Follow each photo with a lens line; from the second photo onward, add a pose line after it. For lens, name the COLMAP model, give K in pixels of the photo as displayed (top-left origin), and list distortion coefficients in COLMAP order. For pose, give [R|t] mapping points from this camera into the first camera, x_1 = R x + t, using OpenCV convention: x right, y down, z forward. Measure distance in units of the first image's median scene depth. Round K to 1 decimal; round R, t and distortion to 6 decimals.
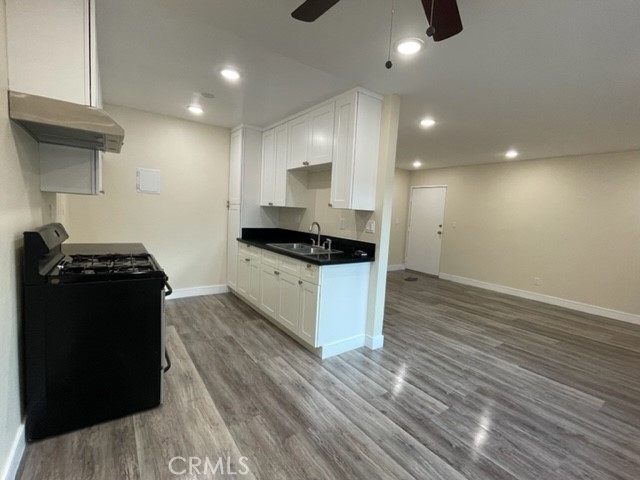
lens RADIAL K [[293.5, 0, 320.8], [0, 293.5, 239.4], [0, 0, 1]] dist [-0.001859, -0.000116]
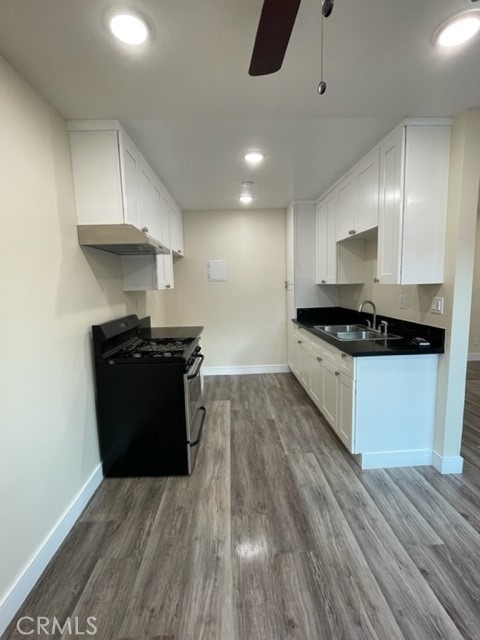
lens RADIAL K [[293.5, 0, 241.6], [0, 293.5, 320.0], [0, 0, 1]] dist [-0.001859, -0.000116]
pose [[0.830409, -0.008716, -0.557086, 0.168579], [0.021997, 0.999611, 0.017150, -0.029952], [0.556720, -0.026495, 0.830278, 0.122792]]
